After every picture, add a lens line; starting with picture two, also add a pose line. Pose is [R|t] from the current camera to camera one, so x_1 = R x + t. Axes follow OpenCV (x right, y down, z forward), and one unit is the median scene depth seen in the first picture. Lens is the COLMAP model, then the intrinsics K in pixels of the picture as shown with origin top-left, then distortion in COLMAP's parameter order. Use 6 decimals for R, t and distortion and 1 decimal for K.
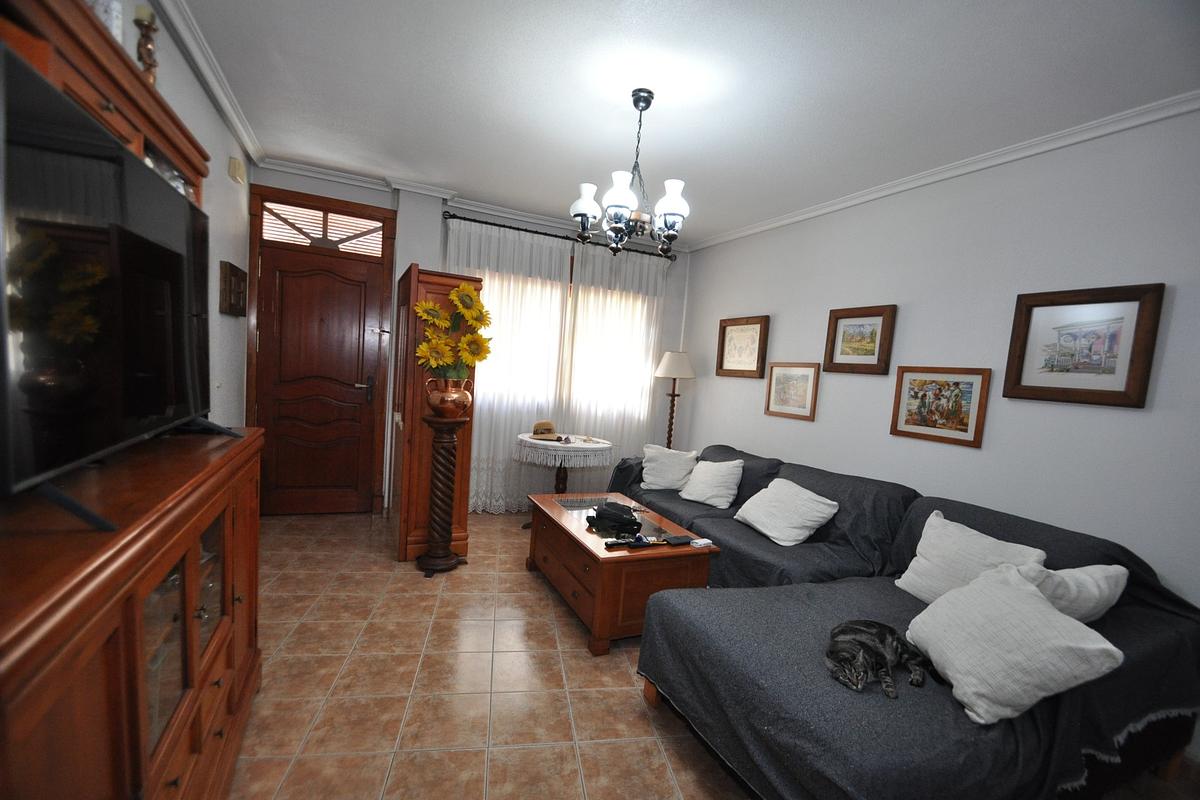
lens RADIAL K [[533.3, 0, 604.1], [0, 533.3, 422.6], [0, 0, 1]] dist [0.013606, -0.015655]
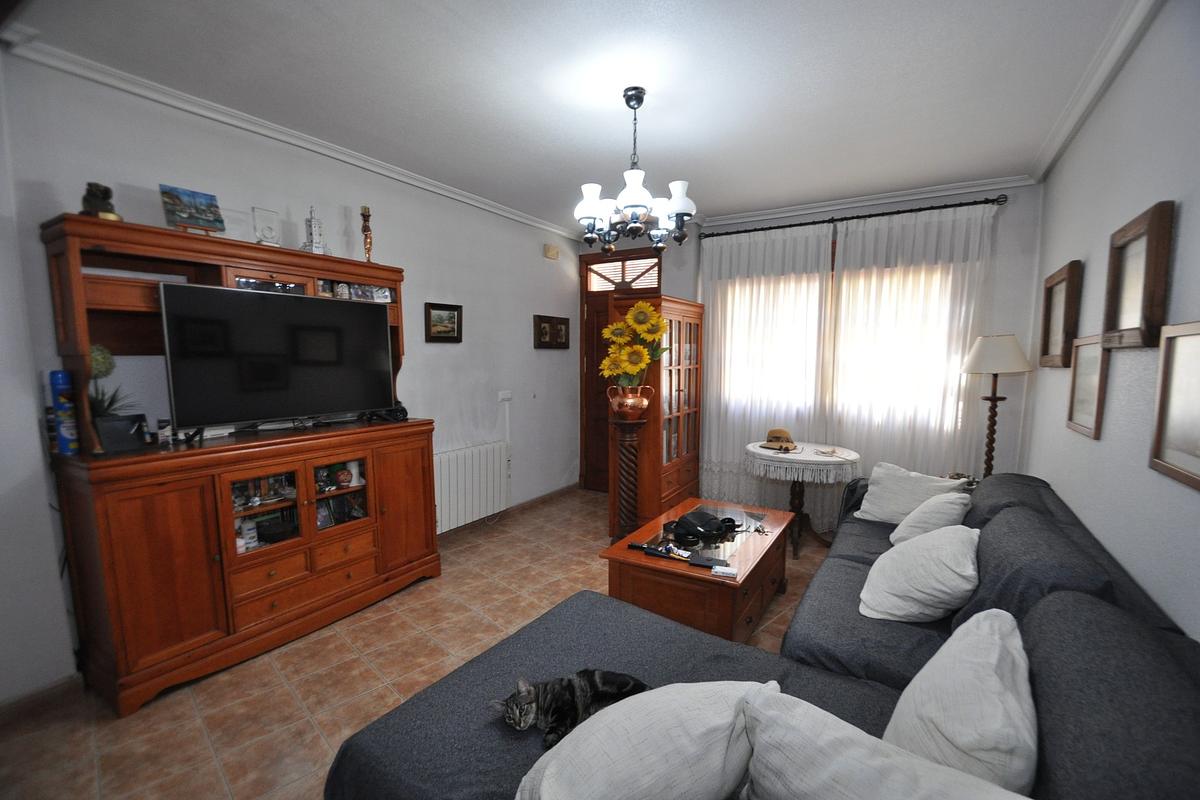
lens RADIAL K [[524.8, 0, 603.9], [0, 524.8, 429.5], [0, 0, 1]] dist [0.012524, 0.000057]
pose [[0.573750, 0.033140, -0.818360, 0.497204], [-0.038383, 0.999171, 0.013552, -0.002276], [0.818131, 0.023635, 0.574546, 0.238470]]
